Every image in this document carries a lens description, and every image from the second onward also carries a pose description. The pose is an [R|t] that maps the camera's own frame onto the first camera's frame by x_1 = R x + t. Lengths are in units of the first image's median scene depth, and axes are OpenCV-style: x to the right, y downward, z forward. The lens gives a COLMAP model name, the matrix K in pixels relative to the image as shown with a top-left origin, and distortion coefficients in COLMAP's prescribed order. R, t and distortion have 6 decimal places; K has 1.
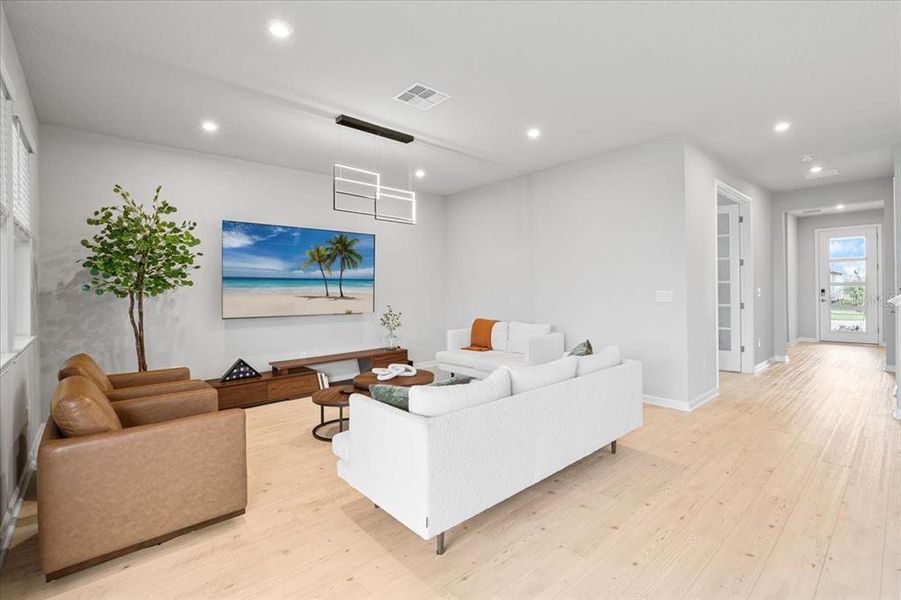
lens RADIAL K [[410.8, 0, 448.9], [0, 410.8, 287.2], [0, 0, 1]] dist [-0.019488, 0.000689]
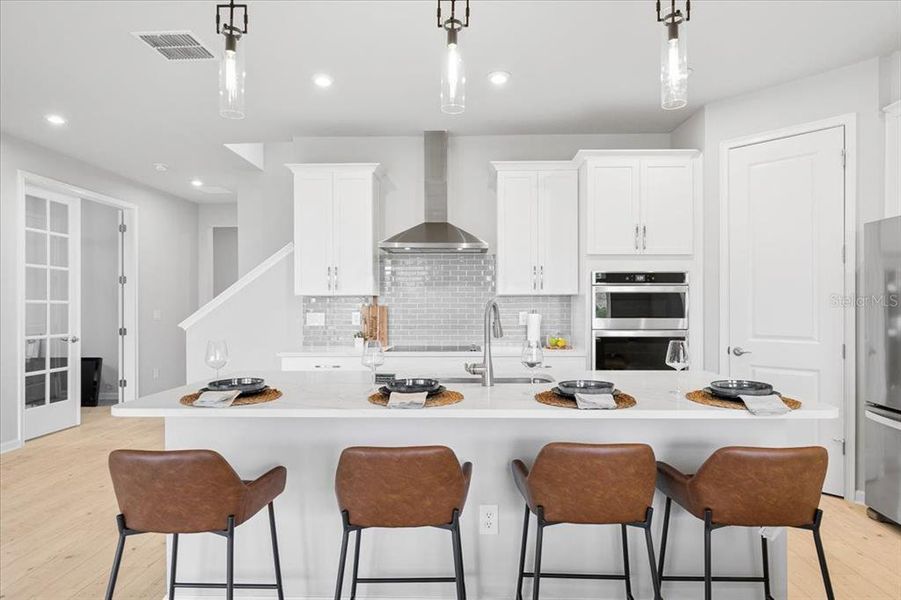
lens RADIAL K [[527.5, 0, 449.1], [0, 527.5, 303.3], [0, 0, 1]] dist [0.002615, 0.000545]
pose [[0.679823, 0.011529, 0.733286, 0.432155], [-0.006616, 0.999932, -0.009588, -0.007862], [-0.733346, 0.001666, 0.679853, -0.253771]]
